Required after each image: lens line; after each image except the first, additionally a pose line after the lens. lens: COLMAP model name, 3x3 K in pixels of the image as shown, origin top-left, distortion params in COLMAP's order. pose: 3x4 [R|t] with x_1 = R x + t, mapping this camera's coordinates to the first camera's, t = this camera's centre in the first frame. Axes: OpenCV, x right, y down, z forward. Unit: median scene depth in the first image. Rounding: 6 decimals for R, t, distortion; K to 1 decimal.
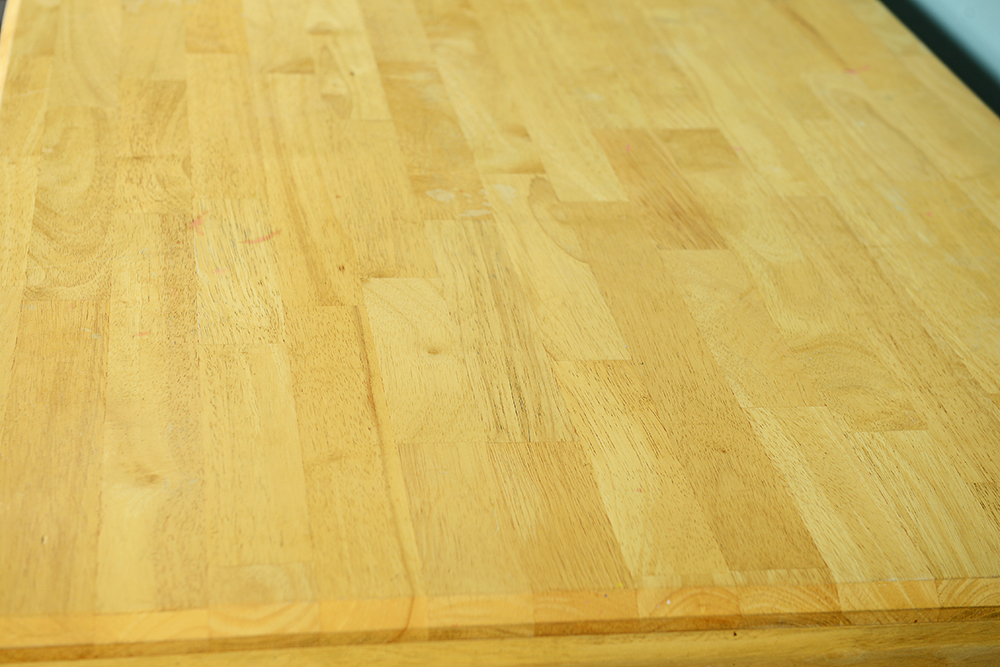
lens RADIAL K [[1727.7, 0, 492.2], [0, 1727.7, 332.2], [0, 0, 1]] dist [0.117884, 0.000000]
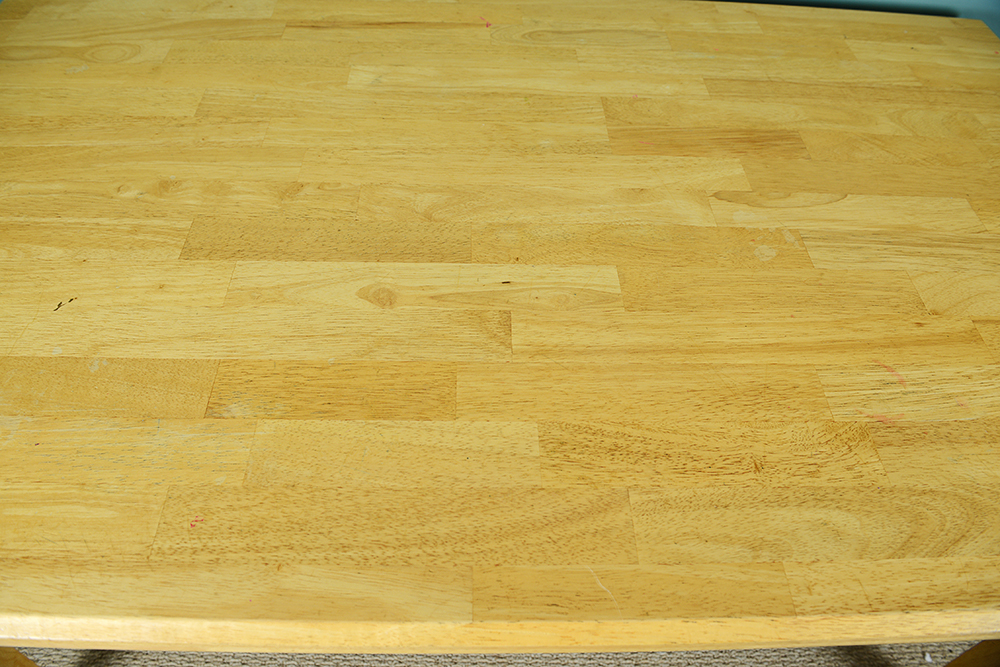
lens RADIAL K [[667.5, 0, 489.2], [0, 667.5, 334.6], [0, 0, 1]] dist [-0.060214, -0.001062]
pose [[0.156457, -0.820850, 0.549297, -0.413774], [0.468440, 0.551287, 0.690396, -0.522770], [-0.869532, 0.149295, 0.470771, 1.062457]]
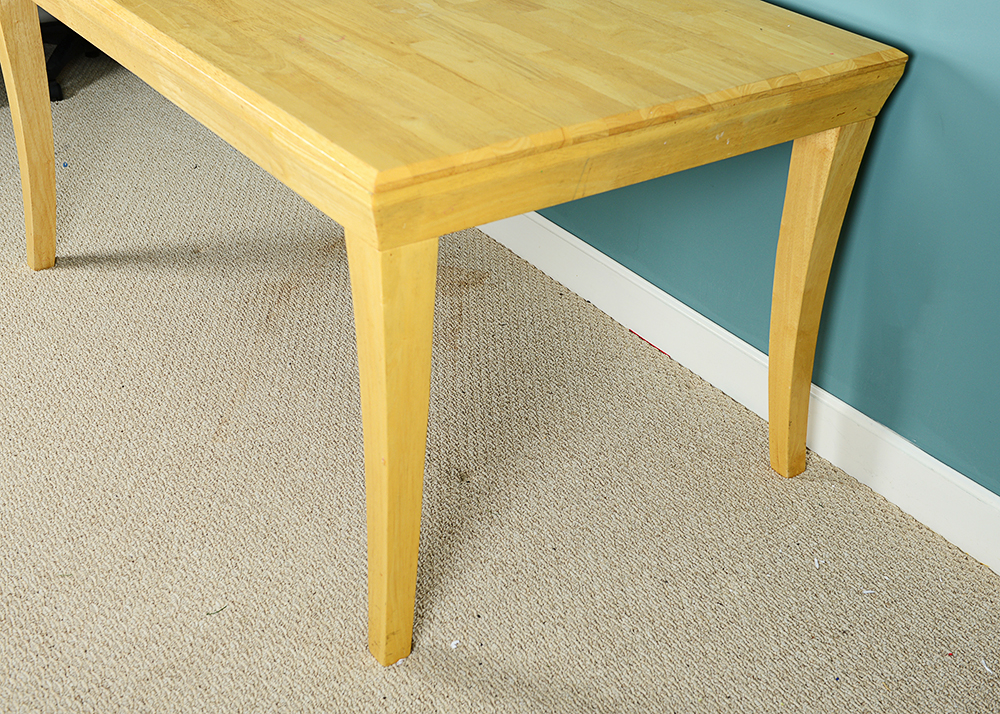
lens RADIAL K [[1281.4, 0, 505.3], [0, 1281.4, 356.9], [0, 0, 1]] dist [0.054778, 0.000000]
pose [[0.892850, -0.268990, 0.361198, -0.598552], [0.246234, 0.963110, 0.108576, 0.180304], [-0.377079, -0.008003, 0.926147, -0.400298]]
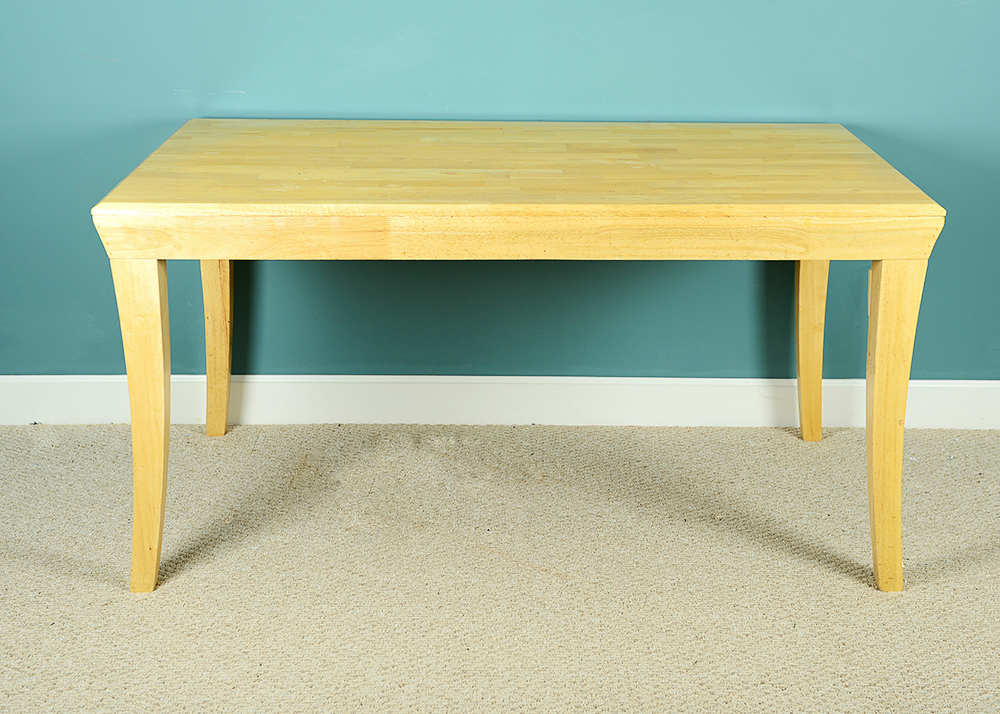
lens RADIAL K [[1596.8, 0, 507.4], [0, 1596.8, 358.3], [0, 0, 1]] dist [0.040222, 0.000000]
pose [[0.160414, -0.373202, 0.913777, -2.540176], [0.490822, 0.833355, 0.254192, -0.590463], [-0.856365, 0.407725, 0.316857, 0.597538]]
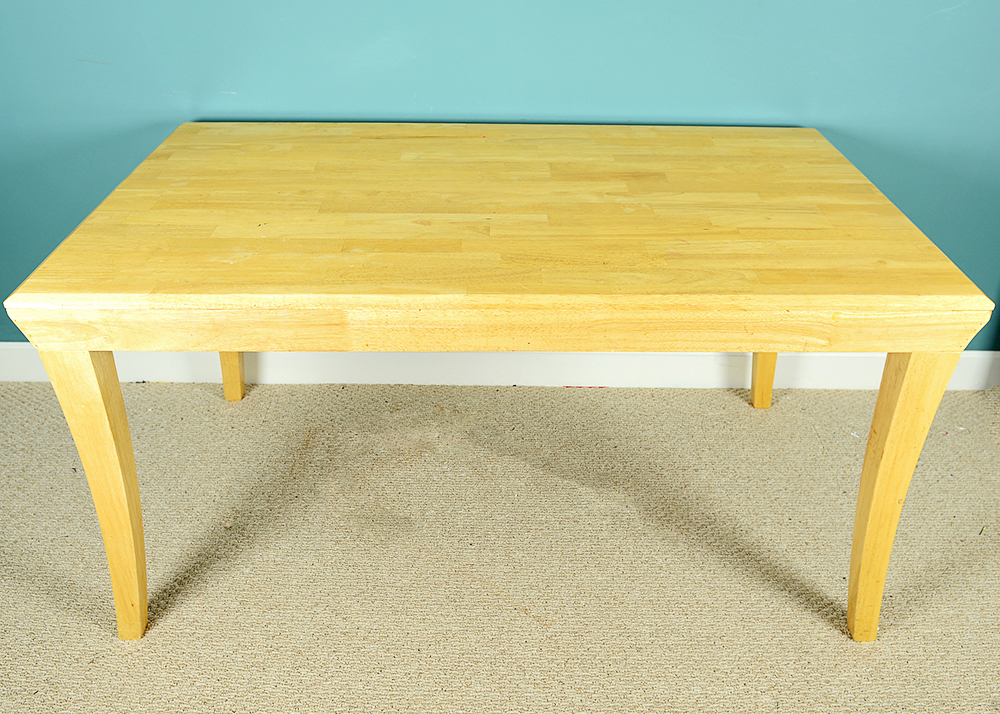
lens RADIAL K [[910.9, 0, 493.5], [0, 910.9, 351.6], [0, 0, 1]] dist [-0.050950, 0.000000]
pose [[0.166988, -0.563044, 0.809380, -1.284716], [0.491447, 0.759193, 0.426738, -0.606328], [-0.854748, 0.326508, 0.403482, 0.803791]]
